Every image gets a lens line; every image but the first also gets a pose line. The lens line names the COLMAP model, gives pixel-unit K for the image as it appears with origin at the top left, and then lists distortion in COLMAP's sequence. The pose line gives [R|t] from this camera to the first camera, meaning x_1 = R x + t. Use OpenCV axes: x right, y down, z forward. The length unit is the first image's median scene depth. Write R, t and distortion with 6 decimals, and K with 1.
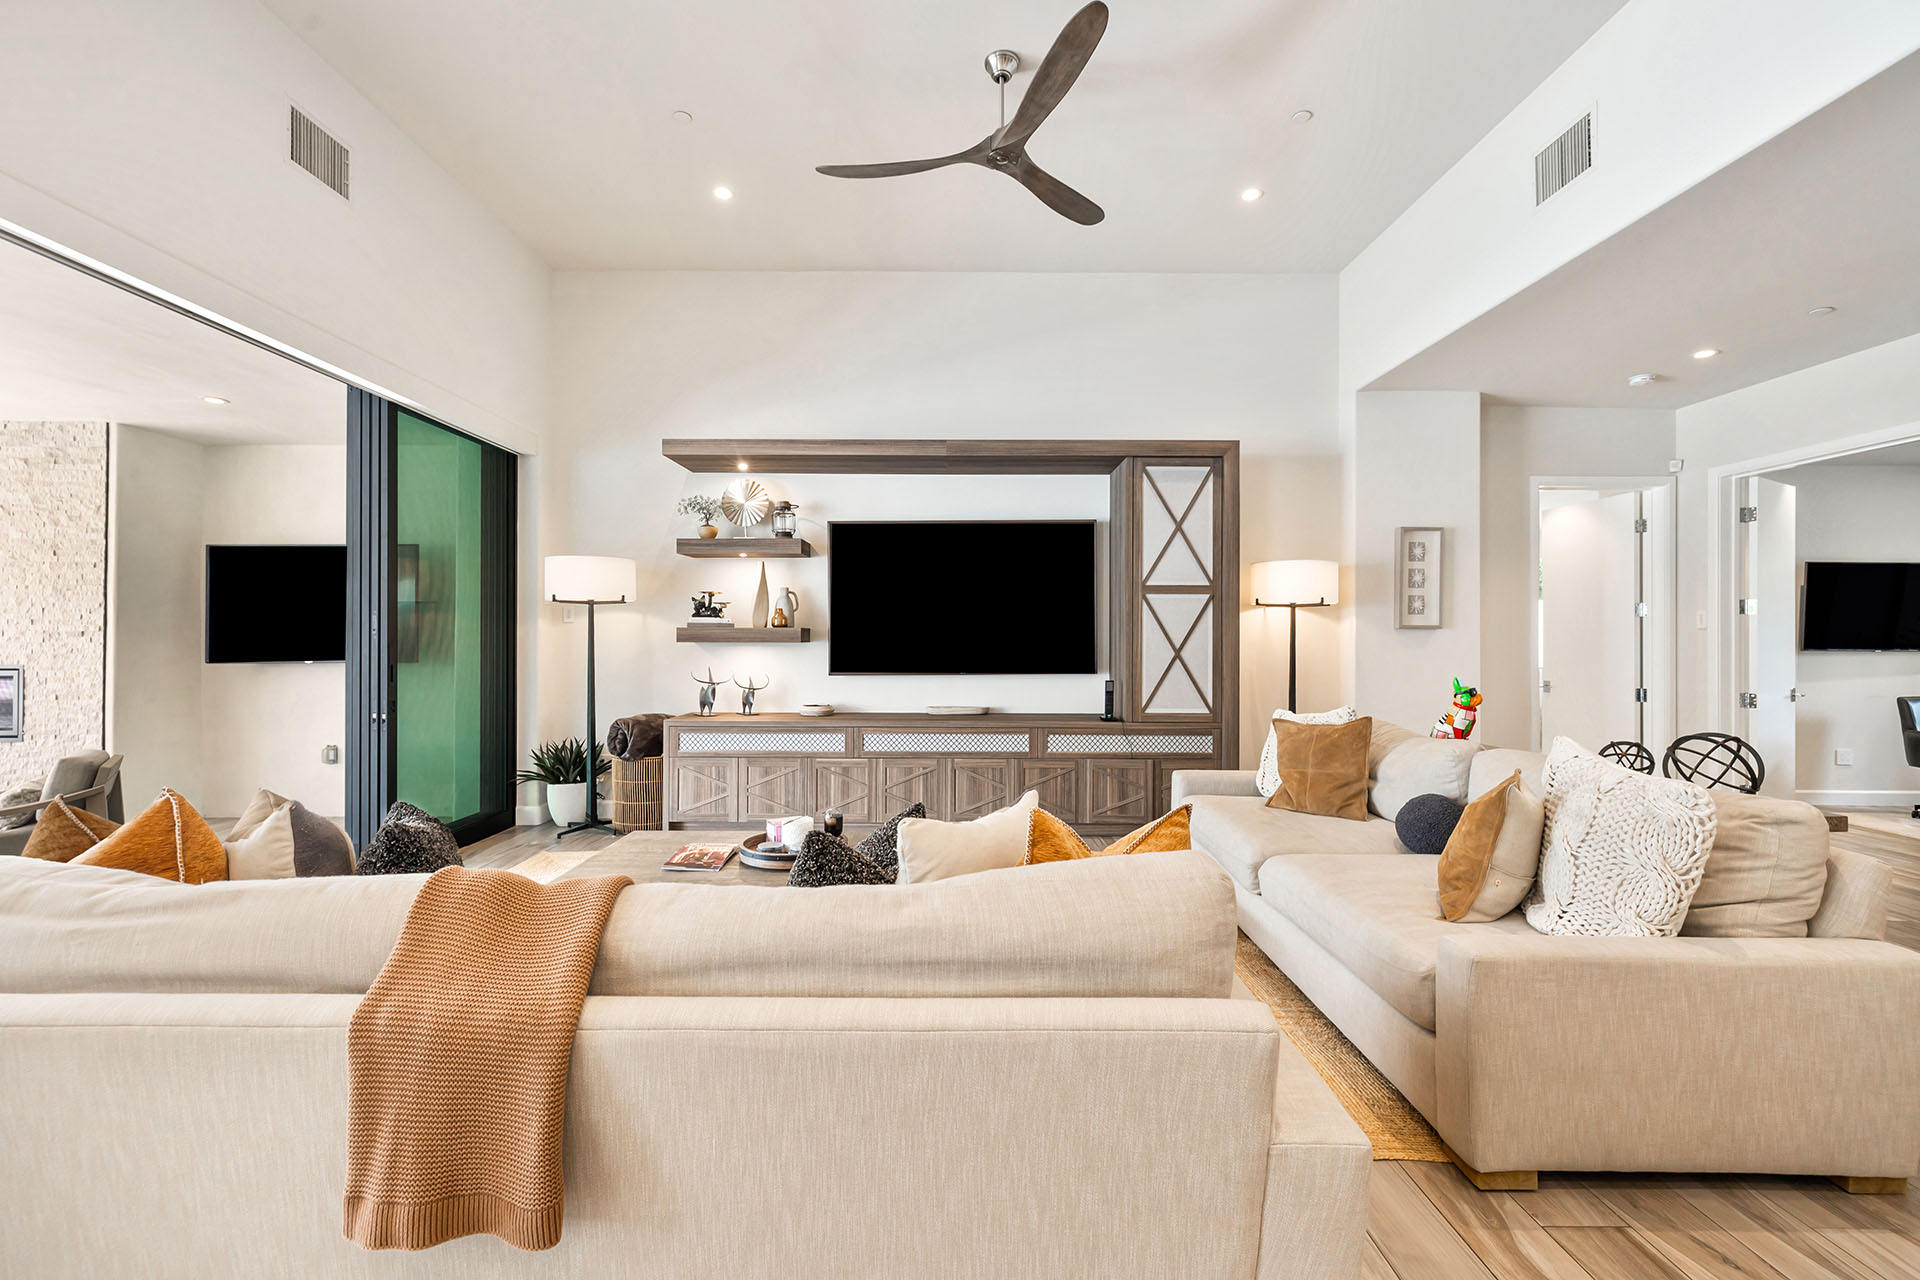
lens RADIAL K [[813.6, 0, 958.2], [0, 813.6, 634.6], [0, 0, 1]] dist [0.000622, 0.000264]
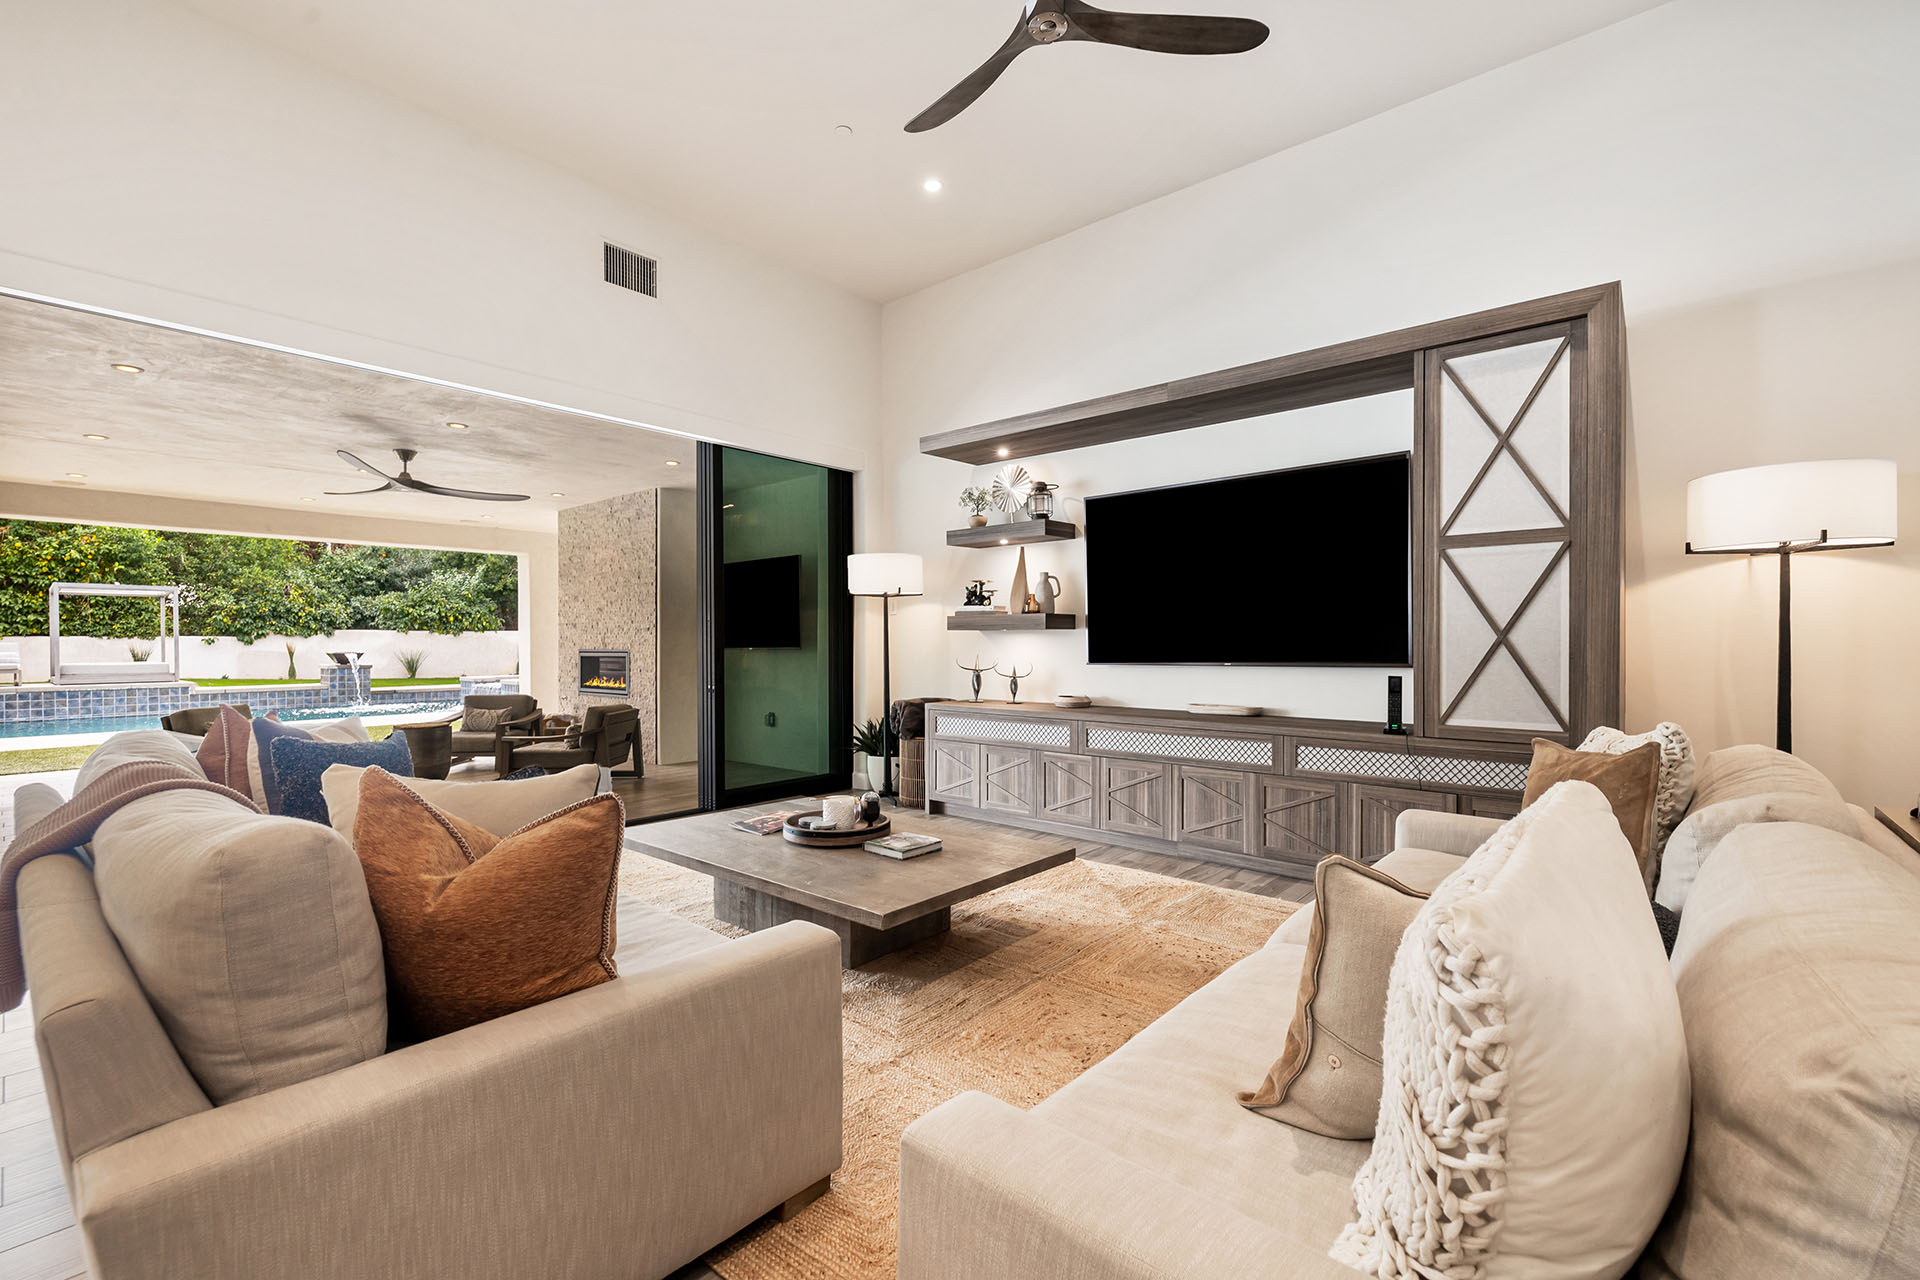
lens RADIAL K [[822.2, 0, 959.8], [0, 822.2, 645.6], [0, 0, 1]] dist [0.000326, 0.000338]
pose [[0.755768, -0.000445, -0.654840, 0.369798], [0.007551, 0.999939, 0.008036, 0.021490], [0.654796, -0.011018, 0.755725, 0.216654]]
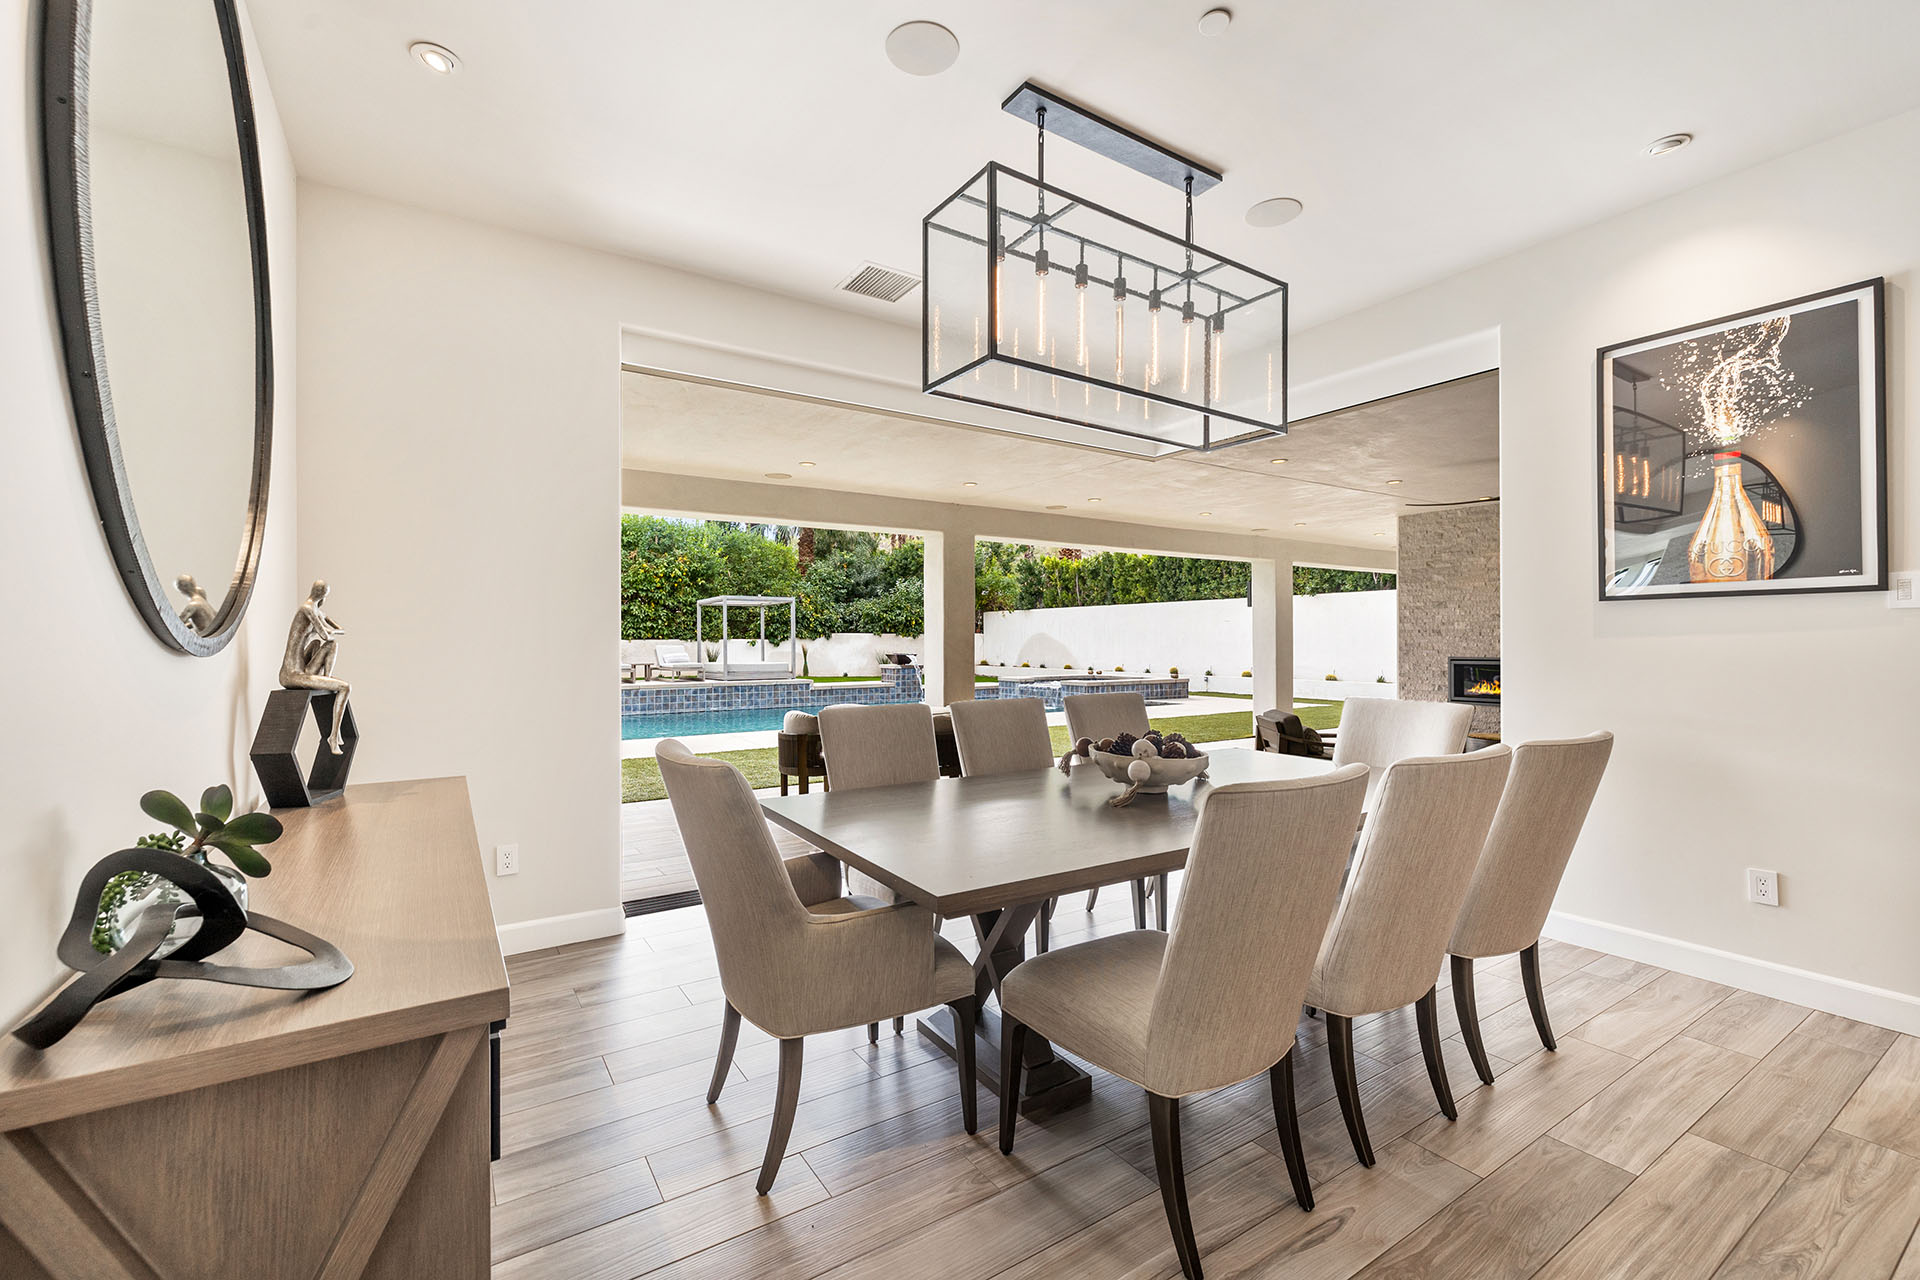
lens RADIAL K [[816.3, 0, 953.2], [0, 816.3, 645.5], [0, 0, 1]] dist [-0.000956, -0.000373]
pose [[0.542333, 0.001211, -0.840163, -0.505864], [0.008319, 0.999942, 0.006811, -0.005641], [0.840122, -0.010684, 0.542292, -0.744707]]
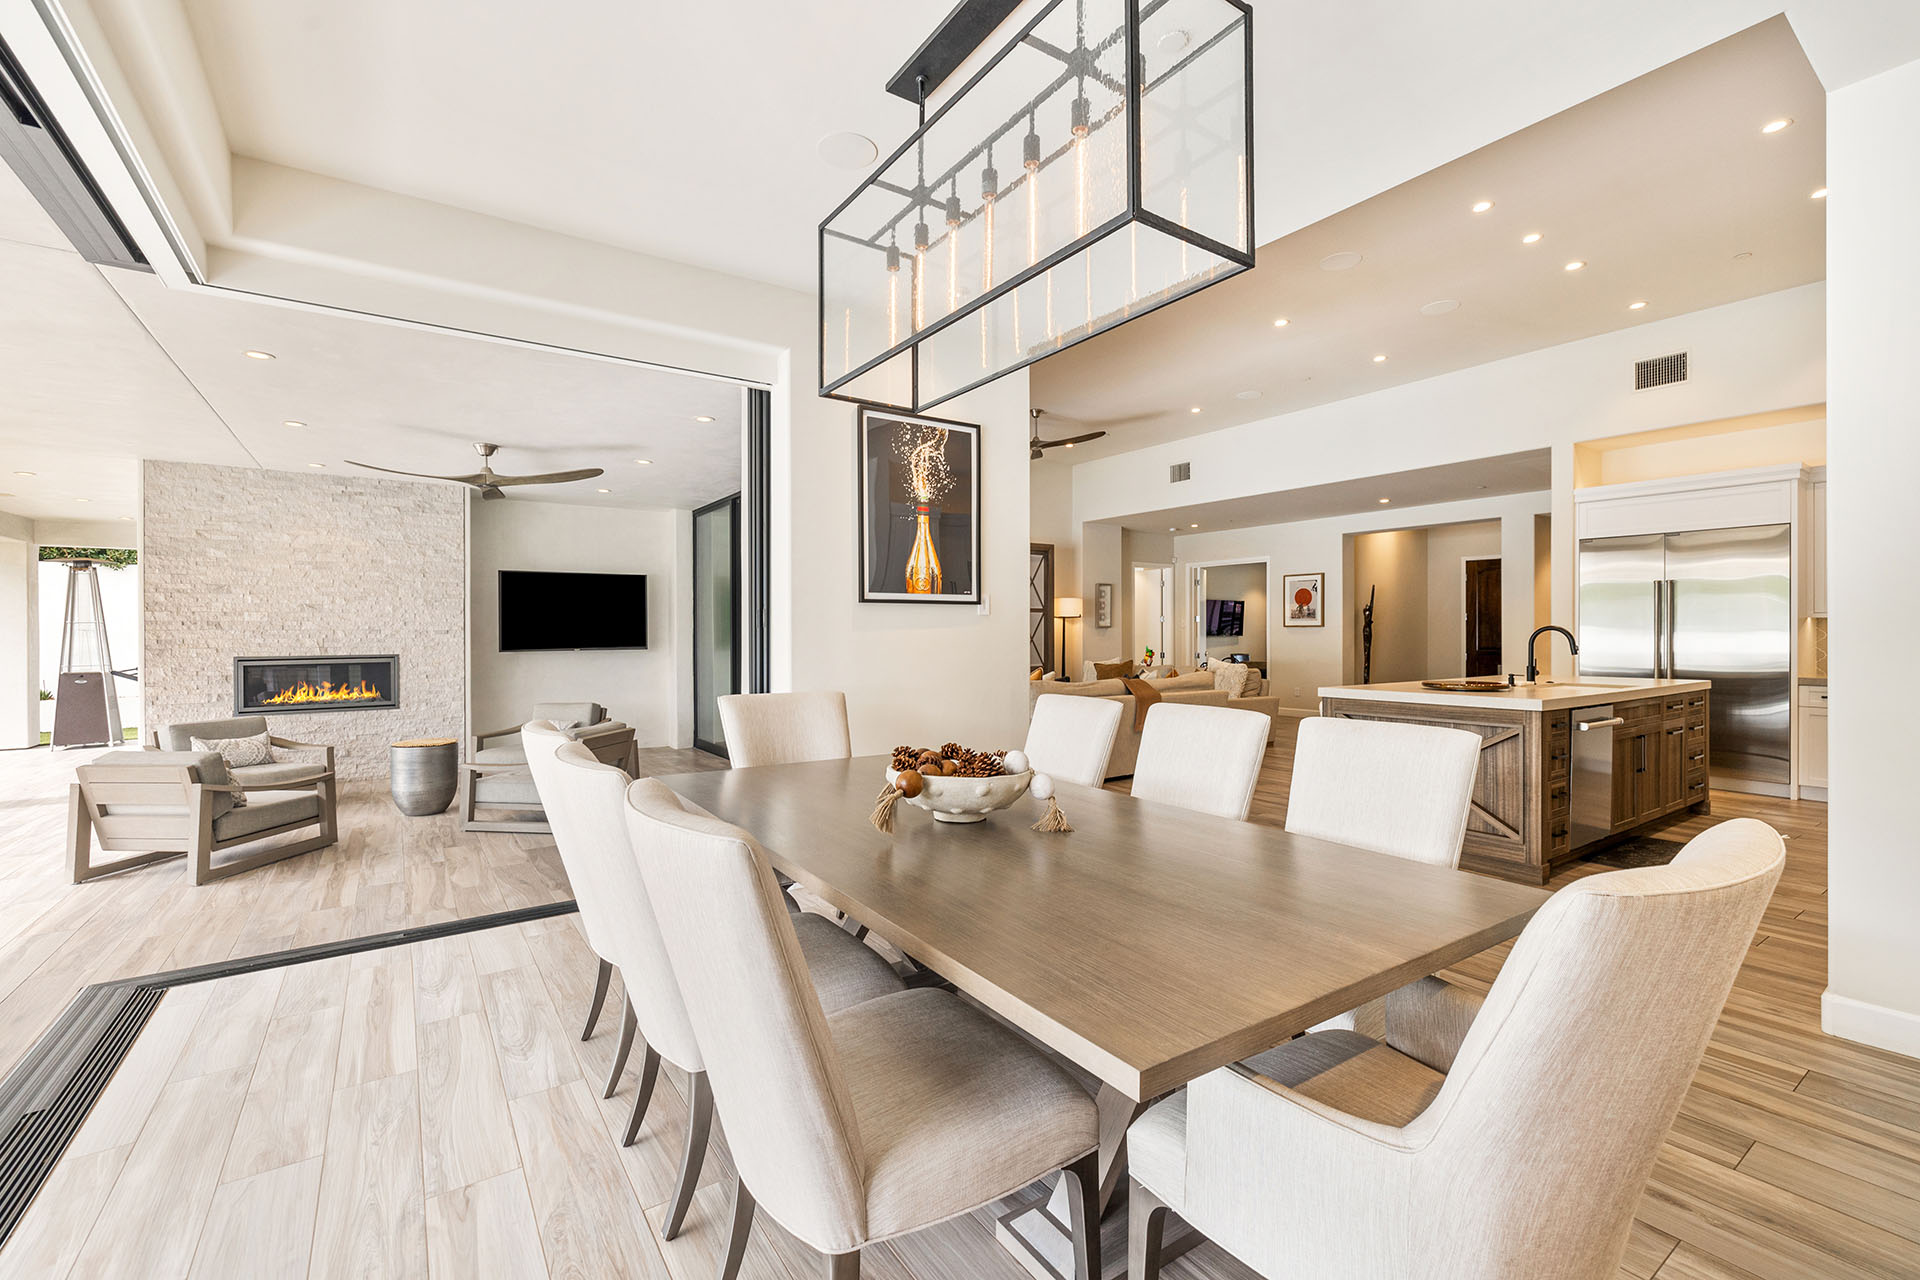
lens RADIAL K [[812.7, 0, 960.0], [0, 812.7, 640.0], [0, 0, 1]] dist [0.001211, 0.000201]
pose [[0.822646, -0.009112, 0.568481, -1.138510], [0.001419, 0.999901, 0.013973, -0.005560], [-0.568552, -0.010688, 0.822578, -0.699077]]
